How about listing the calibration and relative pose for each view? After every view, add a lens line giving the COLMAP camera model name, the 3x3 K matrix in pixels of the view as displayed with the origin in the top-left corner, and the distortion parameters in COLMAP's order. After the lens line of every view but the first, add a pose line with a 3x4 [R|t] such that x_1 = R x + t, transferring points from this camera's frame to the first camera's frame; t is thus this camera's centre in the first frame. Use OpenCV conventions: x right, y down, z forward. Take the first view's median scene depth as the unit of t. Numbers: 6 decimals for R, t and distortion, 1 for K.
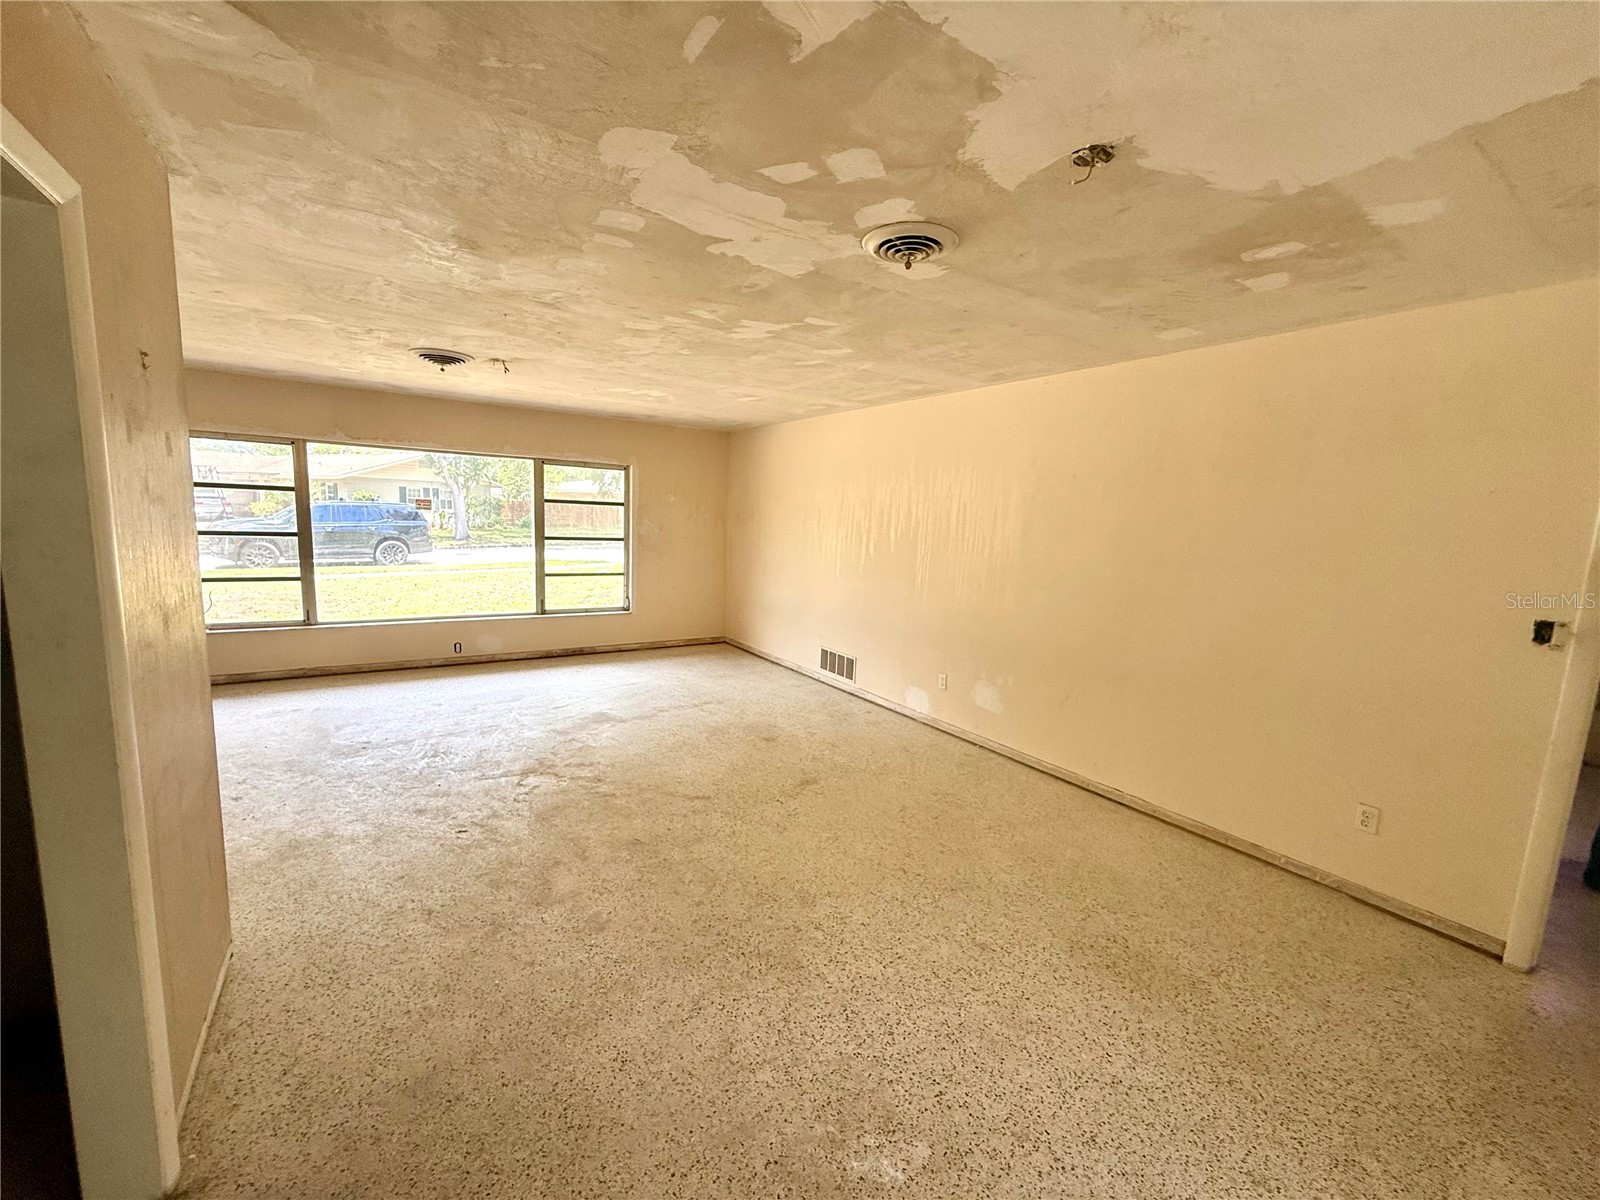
lens RADIAL K [[634.3, 0, 795.0], [0, 634.3, 601.2], [0, 0, 1]] dist [0.004086, -0.000373]
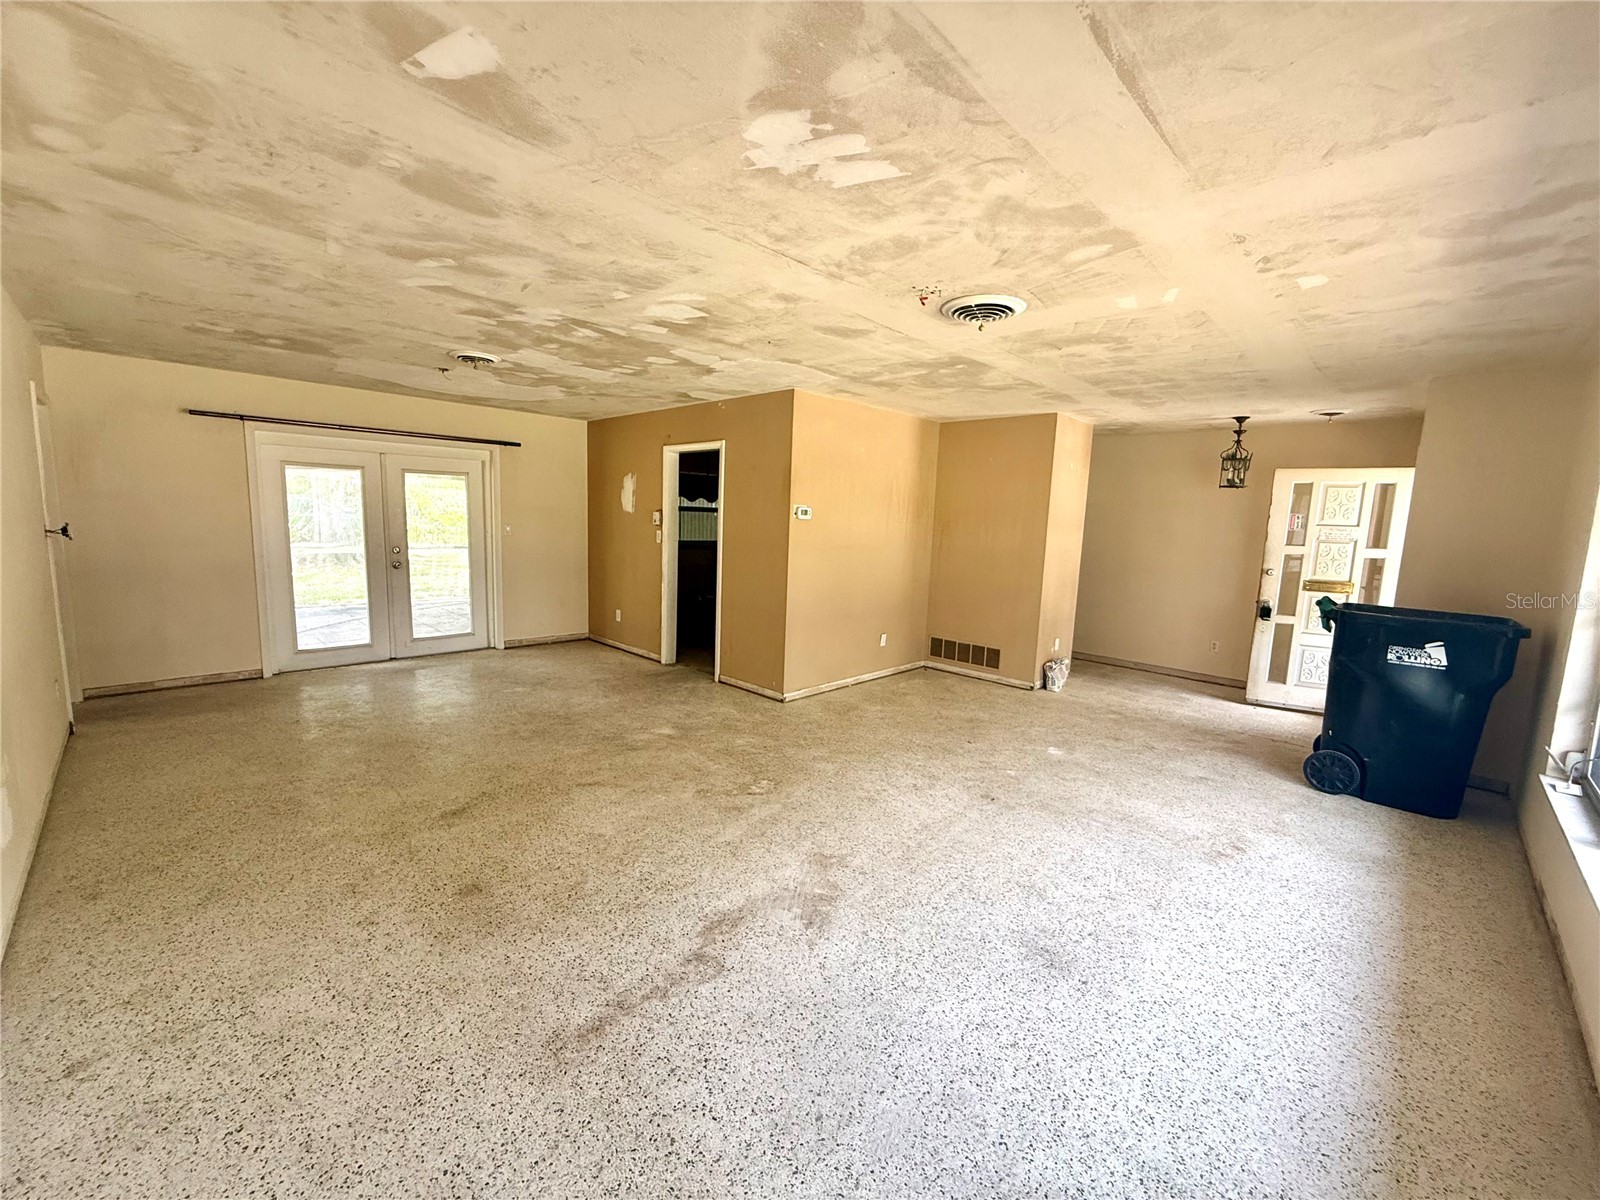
lens RADIAL K [[634.3, 0, 801.9], [0, 634.3, 594.3], [0, 0, 1]] dist [0.004086, -0.000373]
pose [[-0.972952, -0.049826, -0.225570, -0.202561], [-0.106226, 0.963600, 0.245340, -0.225575], [0.205135, 0.262665, -0.942829, 1.646468]]
